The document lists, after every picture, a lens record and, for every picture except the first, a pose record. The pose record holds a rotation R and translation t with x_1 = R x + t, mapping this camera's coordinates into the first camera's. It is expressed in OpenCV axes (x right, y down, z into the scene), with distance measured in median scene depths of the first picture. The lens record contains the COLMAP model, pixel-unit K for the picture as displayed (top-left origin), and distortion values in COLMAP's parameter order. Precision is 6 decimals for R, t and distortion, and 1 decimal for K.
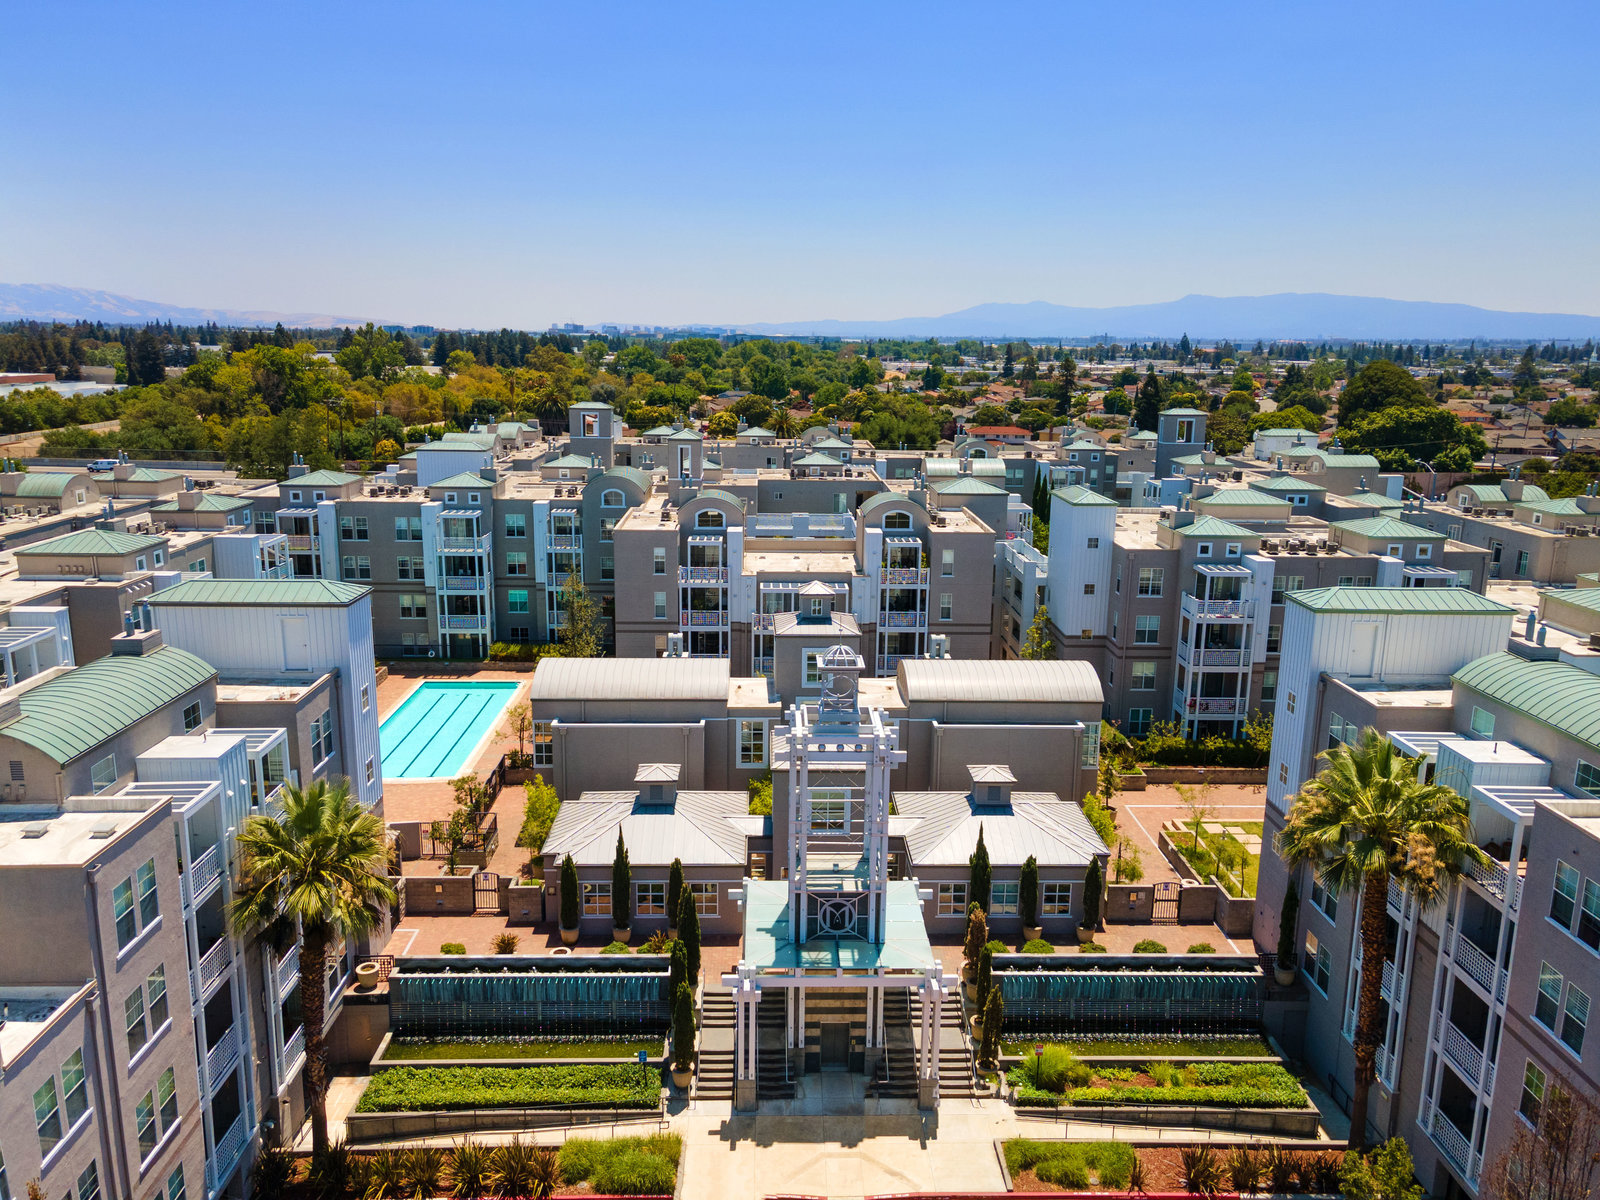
lens RADIAL K [[1182.5, 0, 816.9], [0, 1182.5, 604.7], [0, 0, 1]] dist [0.030378, 0.002386]
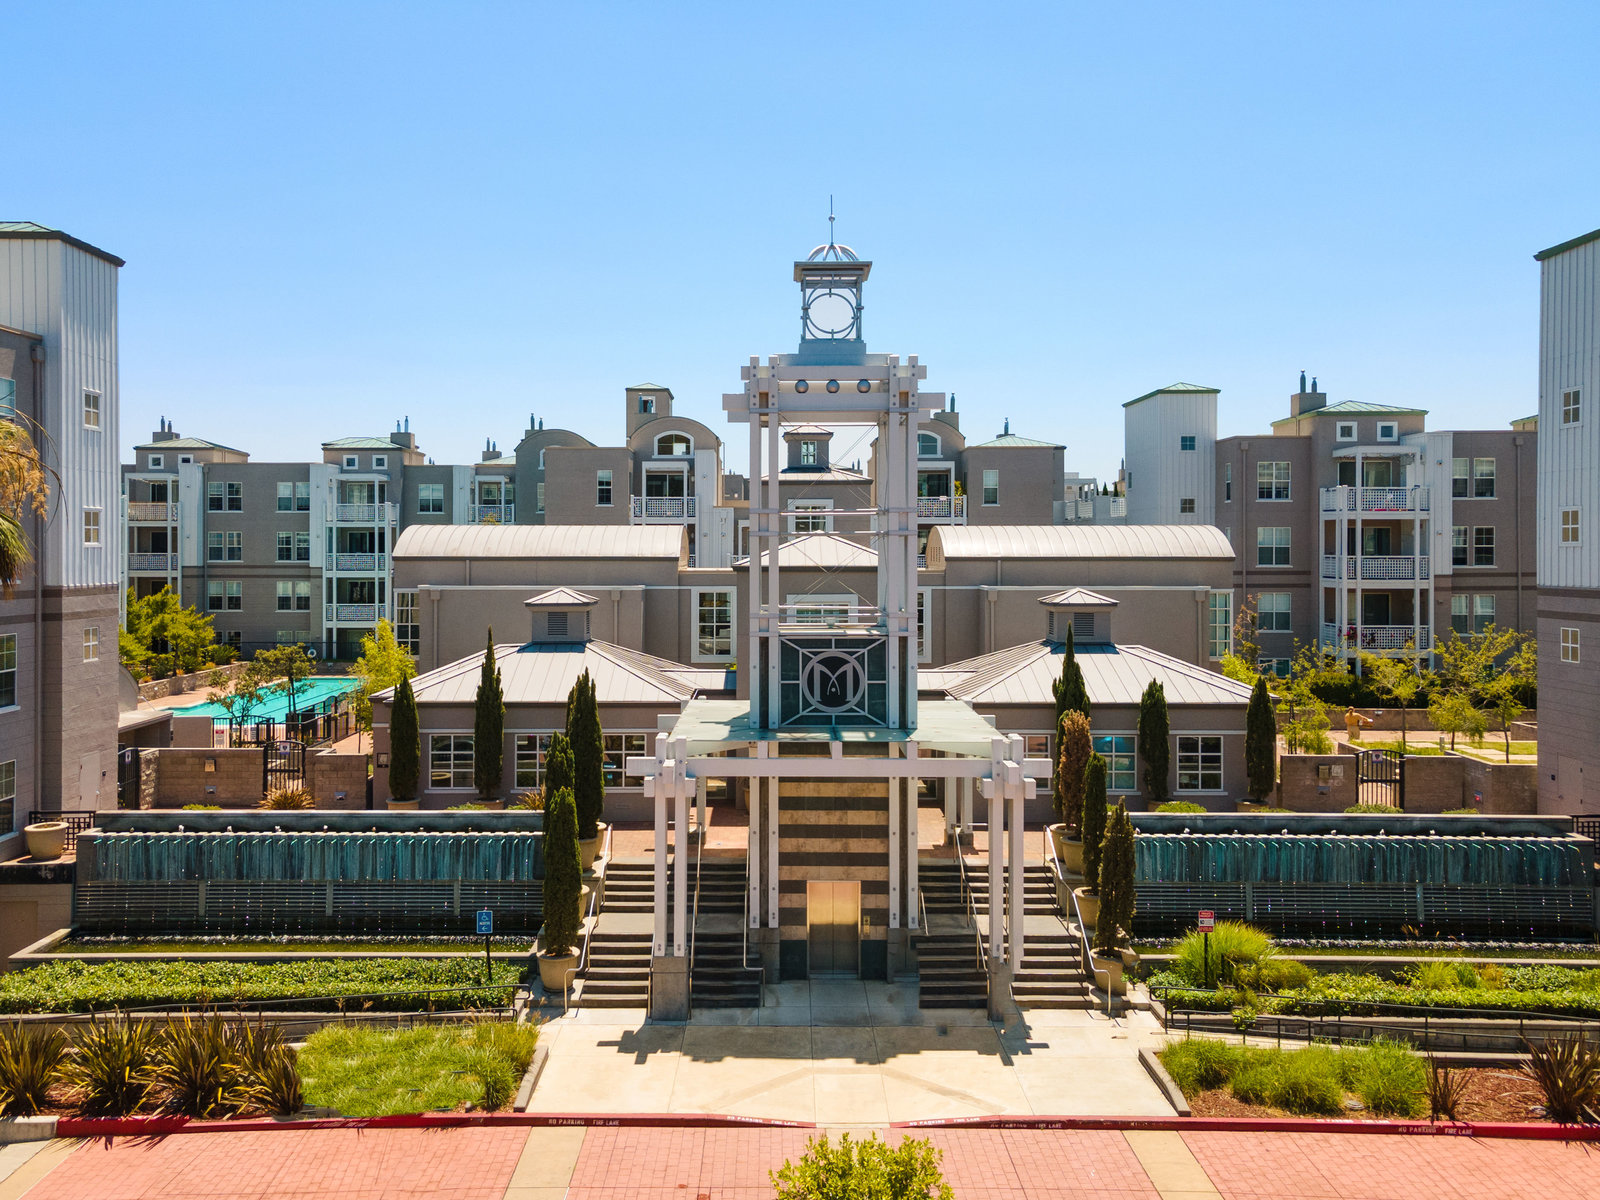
lens RADIAL K [[1311.9, 0, 778.6], [0, 1311.9, 567.6], [0, 0, 1]] dist [0.016978, 0.026982]
pose [[0.999103, -0.016413, -0.039048, 0.015448], [0.007960, 0.978205, -0.207488, 0.318658], [0.041602, 0.206991, 0.977458, 0.342622]]
